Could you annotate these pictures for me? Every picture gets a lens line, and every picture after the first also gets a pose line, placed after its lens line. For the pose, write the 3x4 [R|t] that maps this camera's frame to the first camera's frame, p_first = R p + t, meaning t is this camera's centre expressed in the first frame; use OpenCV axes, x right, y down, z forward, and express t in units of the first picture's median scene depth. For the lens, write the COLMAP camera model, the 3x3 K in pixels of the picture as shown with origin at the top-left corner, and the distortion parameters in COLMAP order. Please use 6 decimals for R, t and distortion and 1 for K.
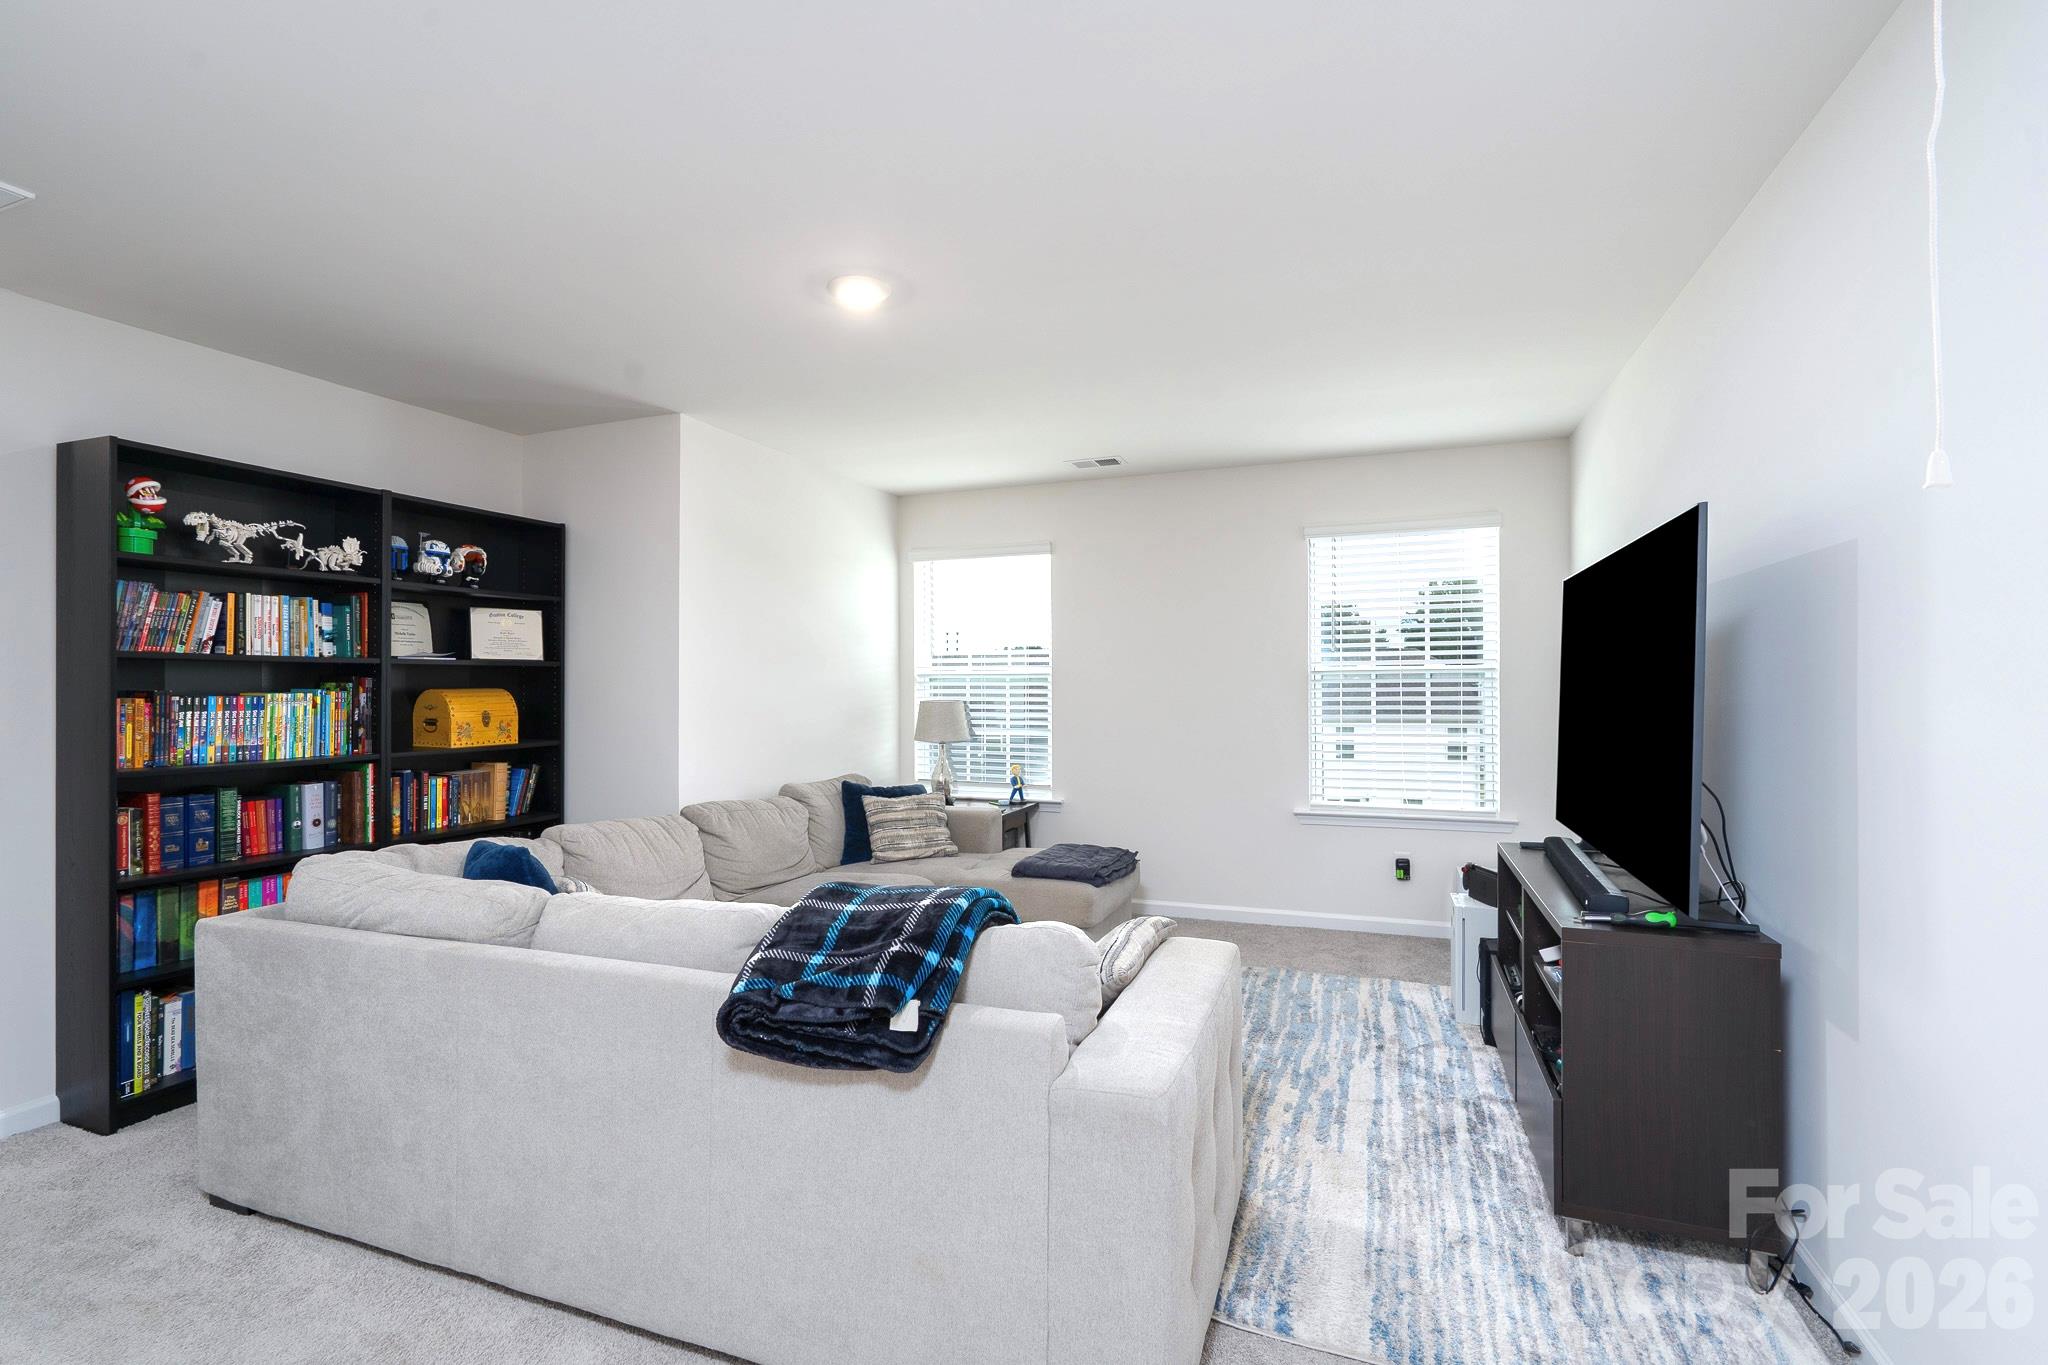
lens RADIAL K [[939.7, 0, 1013.6], [0, 939.7, 686.8], [0, 0, 1]] dist [-0.000572, 0.000365]
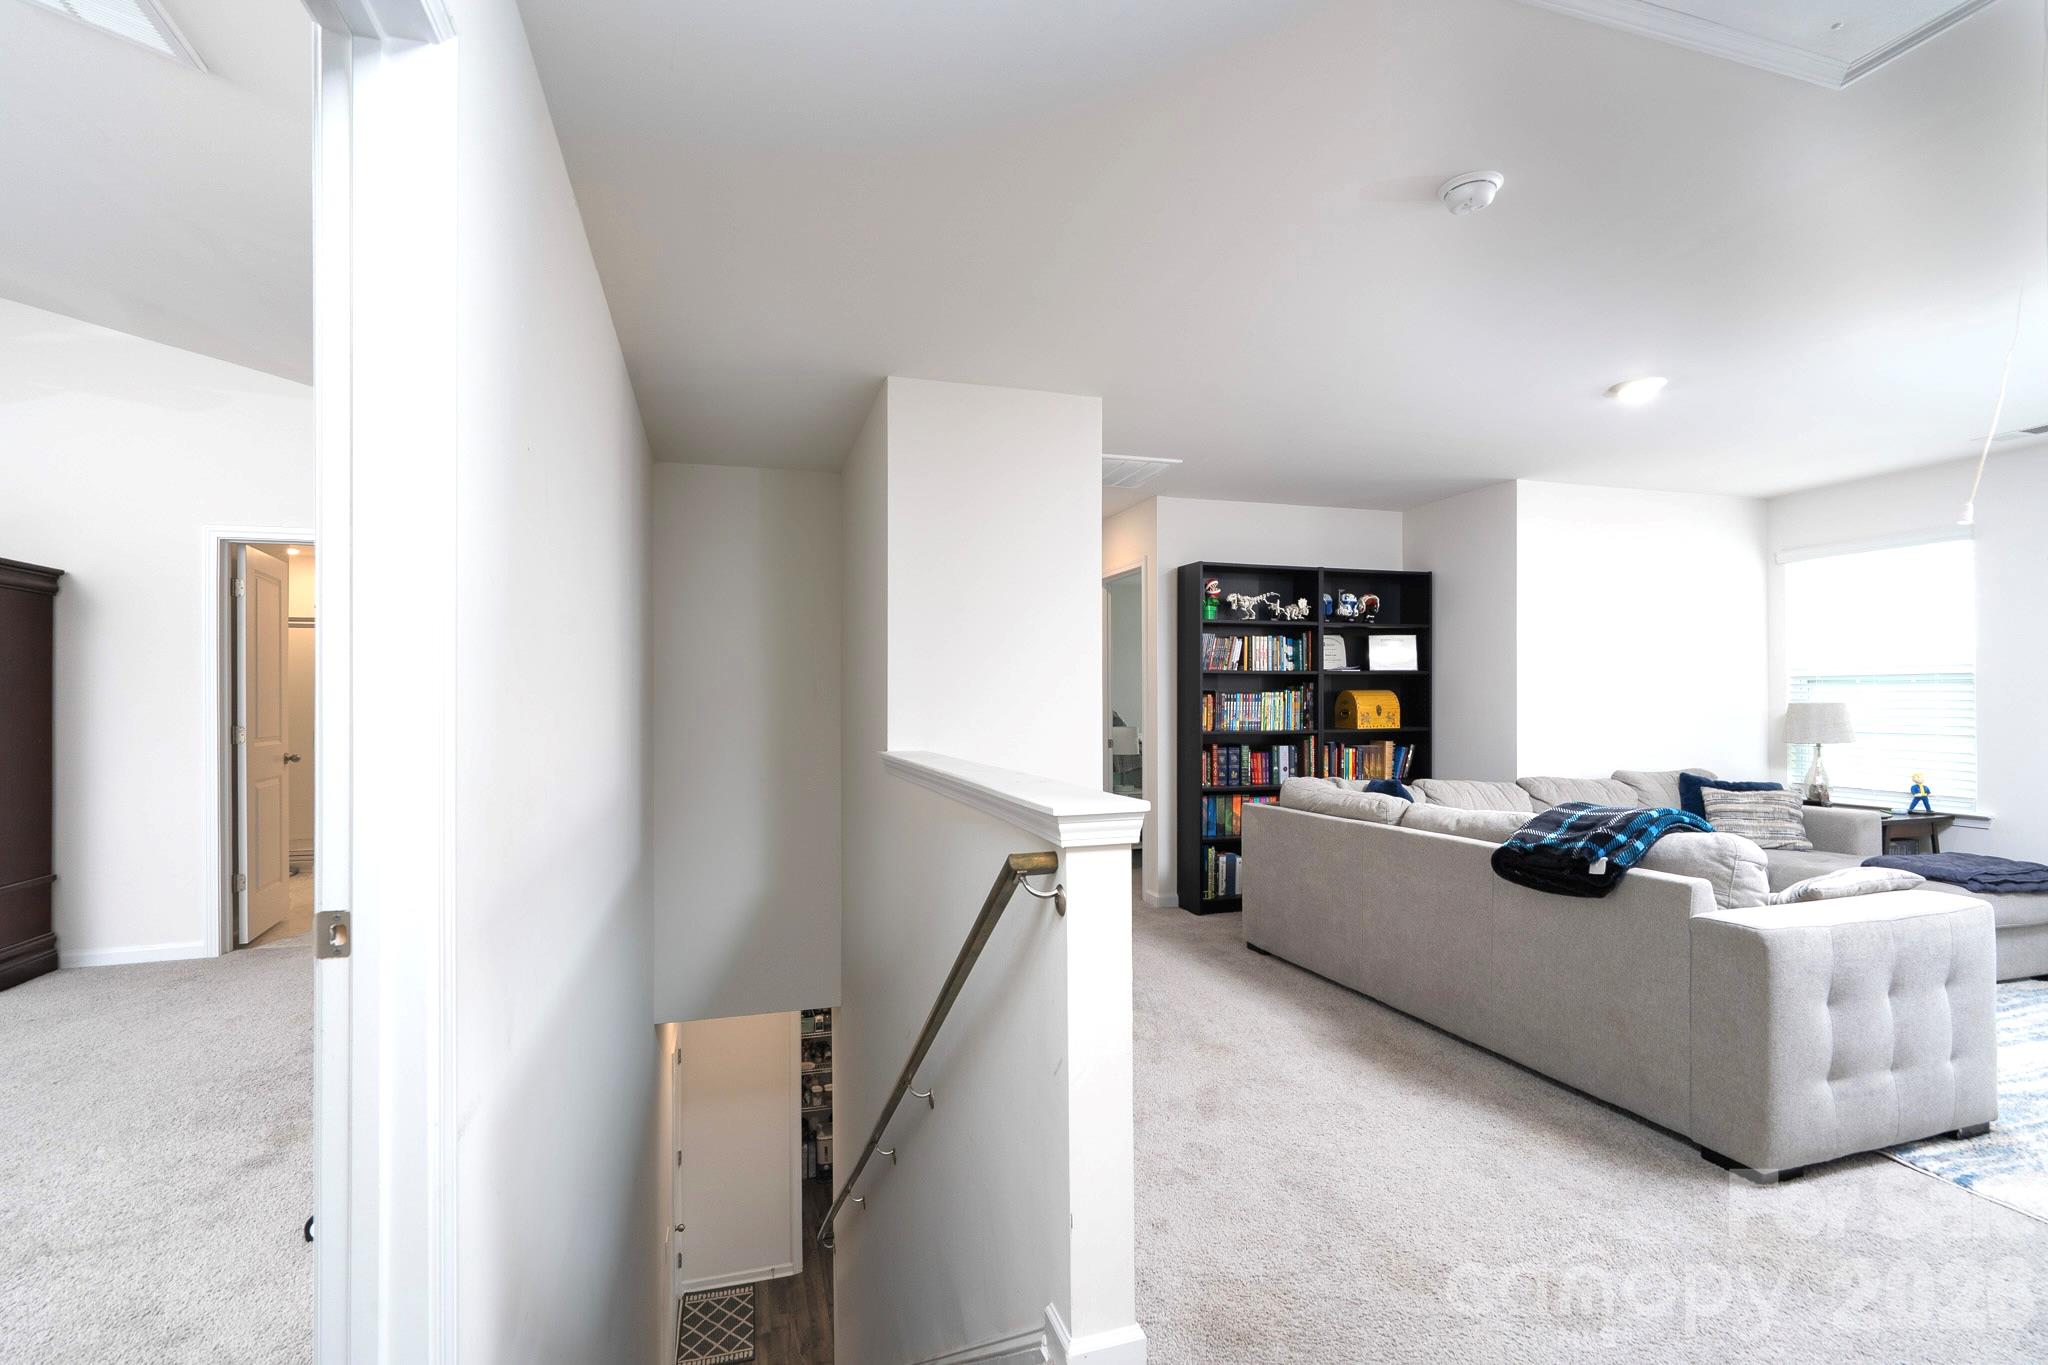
lens RADIAL K [[939.7, 0, 1014.1], [0, 939.7, 699.2], [0, 0, 1]] dist [-0.000572, 0.000365]
pose [[0.631771, -0.000456, -0.775155, 0.280274], [0.000659, 1.000000, -0.000052, 0.020123], [0.775154, -0.000478, 0.631772, -0.480141]]
